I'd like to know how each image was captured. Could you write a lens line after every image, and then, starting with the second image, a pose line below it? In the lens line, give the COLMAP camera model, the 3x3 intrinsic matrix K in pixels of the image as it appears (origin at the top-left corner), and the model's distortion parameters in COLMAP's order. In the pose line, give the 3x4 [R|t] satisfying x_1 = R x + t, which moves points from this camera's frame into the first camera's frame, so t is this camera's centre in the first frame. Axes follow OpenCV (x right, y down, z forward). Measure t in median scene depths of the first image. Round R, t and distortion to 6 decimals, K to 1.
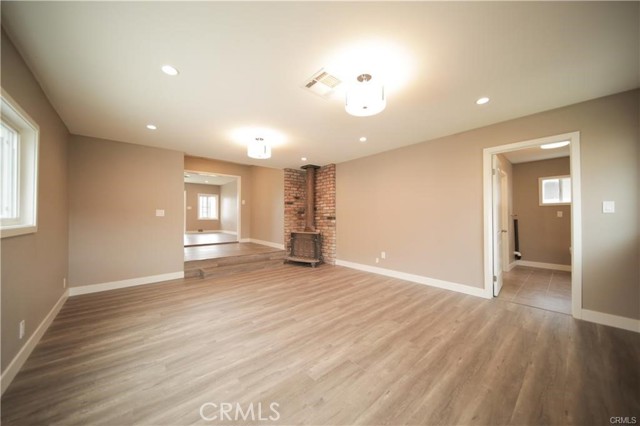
lens RADIAL K [[223.7, 0, 320.3], [0, 223.7, 215.1], [0, 0, 1]] dist [-0.003634, 0.000146]
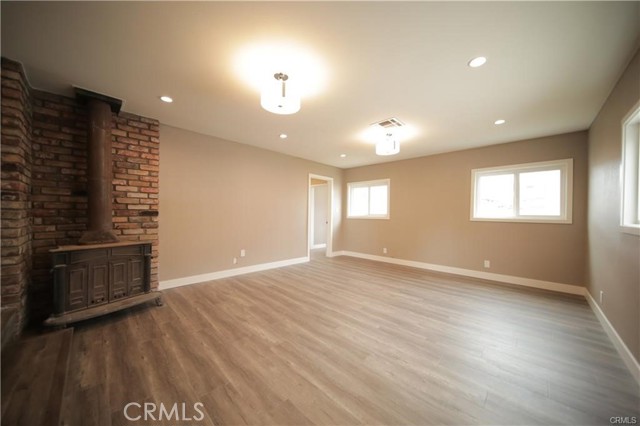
lens RADIAL K [[223.7, 0, 318.2], [0, 223.7, 213.9], [0, 0, 1]] dist [-0.003634, 0.000146]
pose [[-0.085865, 0.004831, 0.996295, -0.956802], [-0.020607, 0.999766, -0.006624, 0.016277], [-0.996094, -0.021100, -0.085745, 1.064573]]
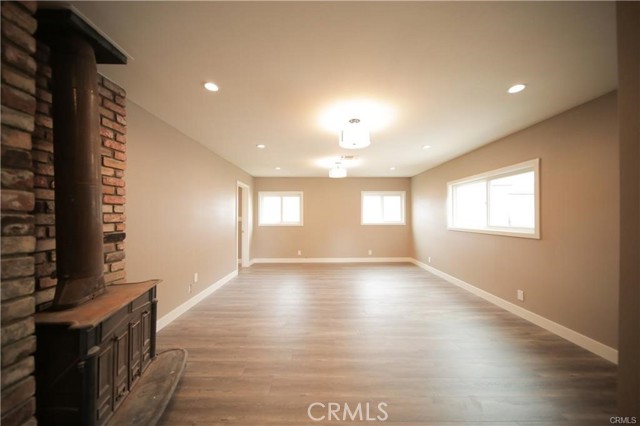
lens RADIAL K [[223.7, 0, 321.9], [0, 223.7, 214.3], [0, 0, 1]] dist [-0.003634, 0.000146]
pose [[-0.761510, 0.015241, 0.647974, -0.738428], [0.001747, 0.999768, -0.021463, -0.025198], [-0.648151, -0.015212, -0.761360, 1.807515]]
